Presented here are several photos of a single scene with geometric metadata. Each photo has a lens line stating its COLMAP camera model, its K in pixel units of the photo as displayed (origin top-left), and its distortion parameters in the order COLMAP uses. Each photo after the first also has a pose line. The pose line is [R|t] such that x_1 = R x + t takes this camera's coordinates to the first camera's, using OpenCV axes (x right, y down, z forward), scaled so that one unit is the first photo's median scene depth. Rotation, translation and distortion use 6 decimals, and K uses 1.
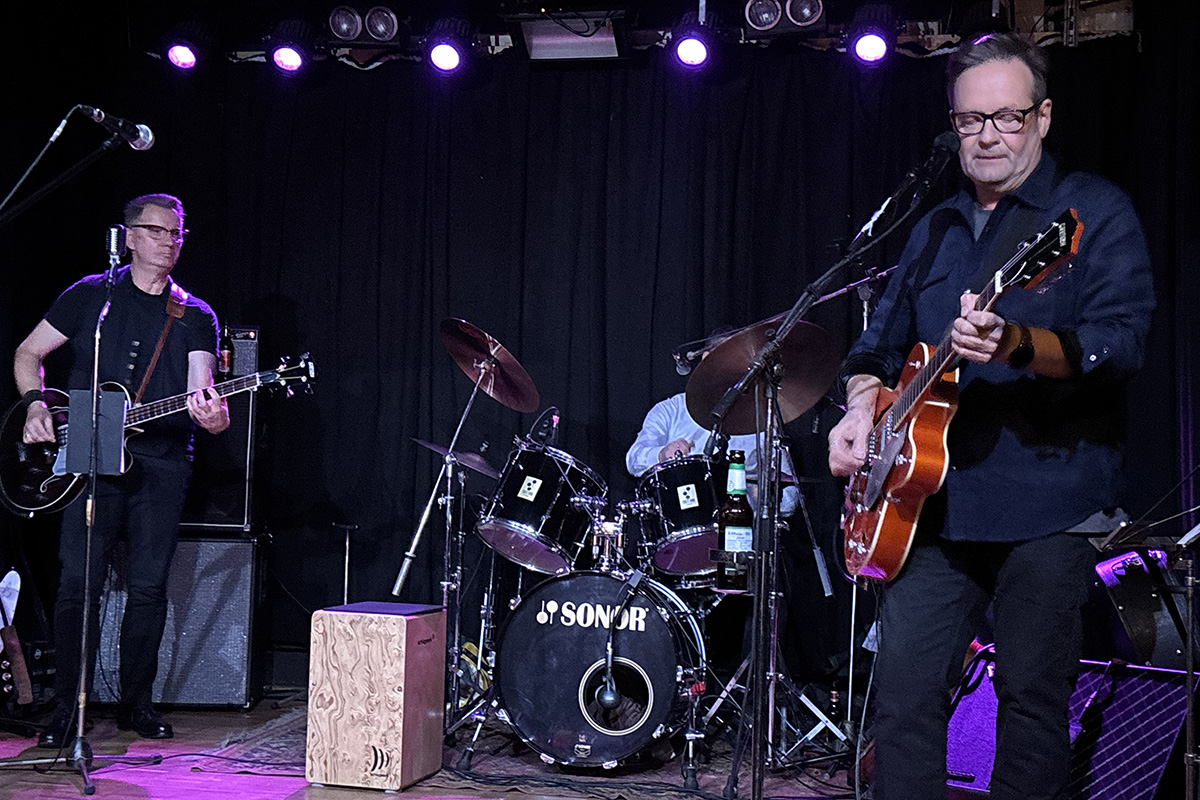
lens RADIAL K [[1647.7, 0, 591.2], [0, 1647.7, 406.0], [0, 0, 1]] dist [0.081268, 0.000000]
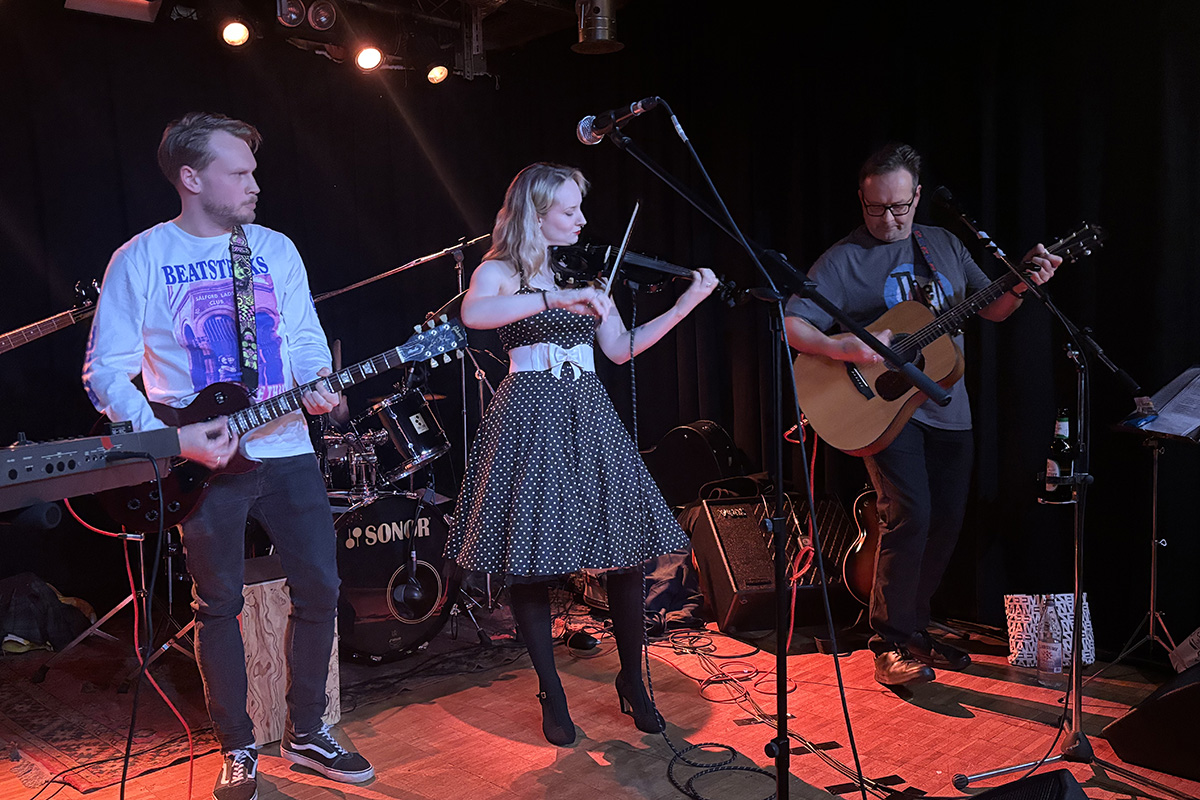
lens RADIAL K [[1071.5, 0, 602.6], [0, 1071.5, 397.9], [0, 0, 1]] dist [0.041109, -0.008071]
pose [[0.564303, -0.107991, 0.818474, -0.530767], [0.015849, 0.992642, 0.120044, -0.060365], [-0.825415, -0.054770, 0.561863, 0.429721]]
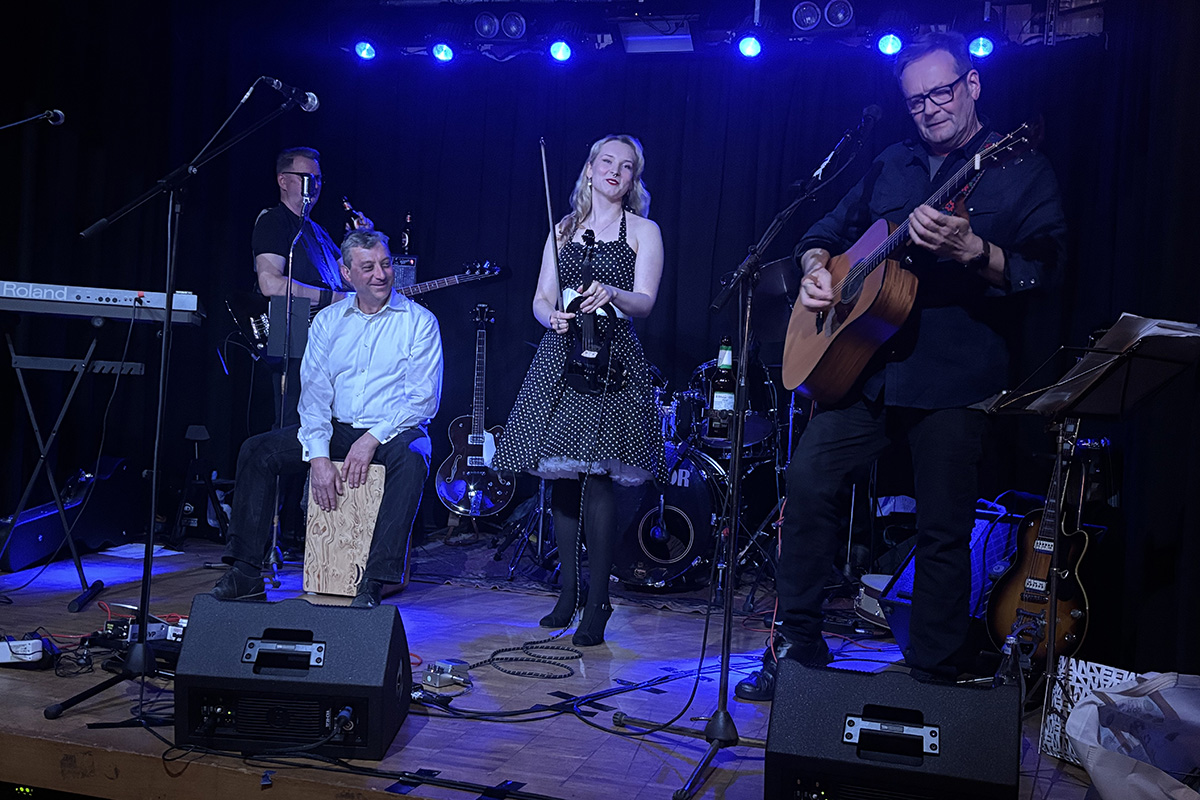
lens RADIAL K [[1285.3, 0, 581.9], [0, 1285.3, 409.3], [0, 0, 1]] dist [0.020770, 0.000000]
pose [[0.995209, 0.030864, -0.092767, 0.039509], [-0.025651, 0.998052, 0.056869, 0.016764], [0.094341, -0.054217, 0.994062, -0.030650]]
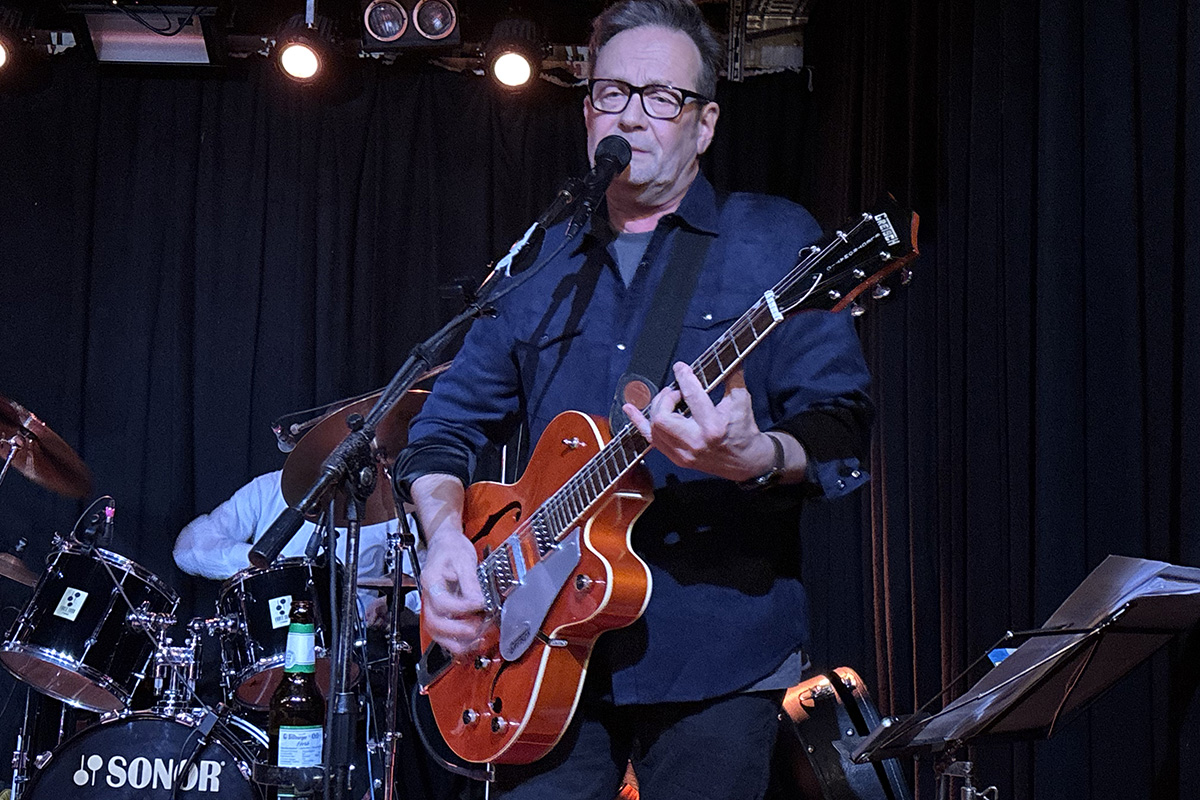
lens RADIAL K [[1662.3, 0, 589.5], [0, 1662.3, 408.6], [0, 0, 1]] dist [0.084105, 0.000000]
pose [[0.977484, 0.009710, 0.210788, 0.033764], [-0.002391, 0.999386, -0.034948, -0.014246], [-0.210998, 0.033657, 0.976907, 0.190919]]
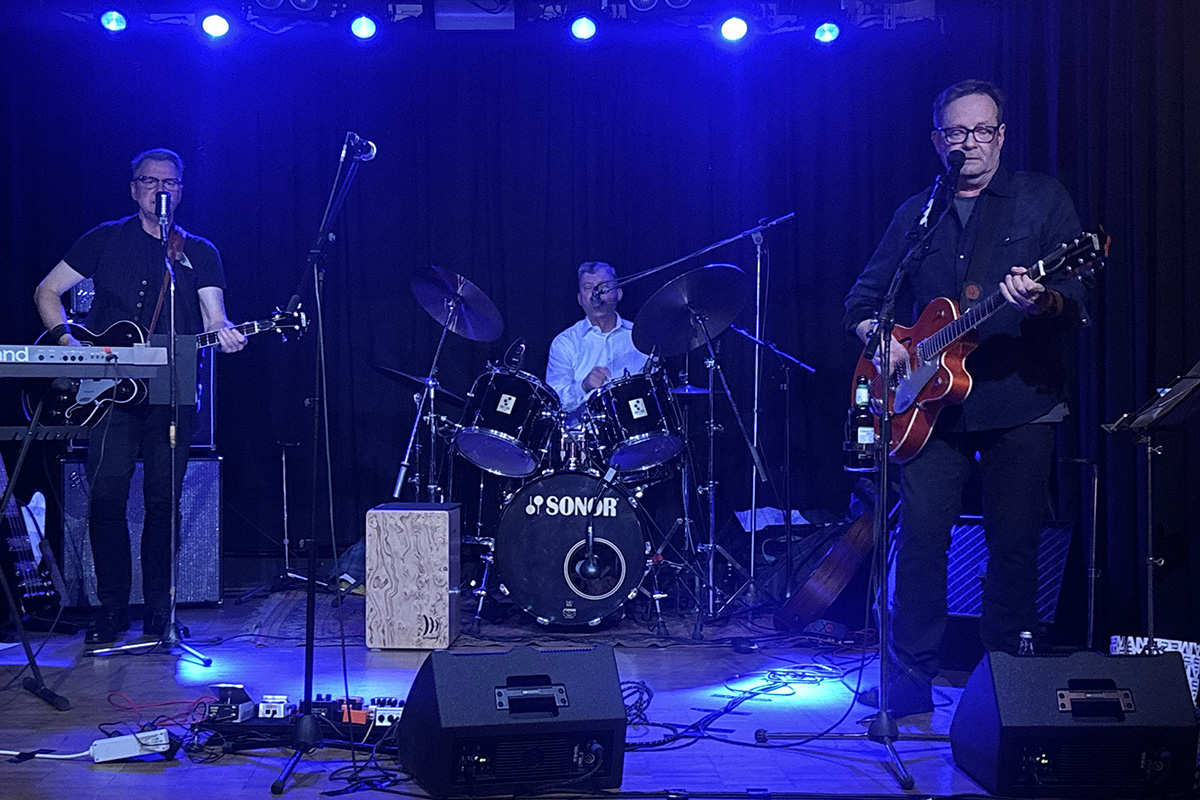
lens RADIAL K [[1781.8, 0, 517.8], [0, 1781.8, 413.4], [0, 0, 1]] dist [0.117616, 0.000000]
pose [[0.978074, -0.032388, 0.205725, -0.307724], [0.020227, 0.997936, 0.060942, -0.024888], [-0.207275, -0.055445, 0.976710, -0.294169]]
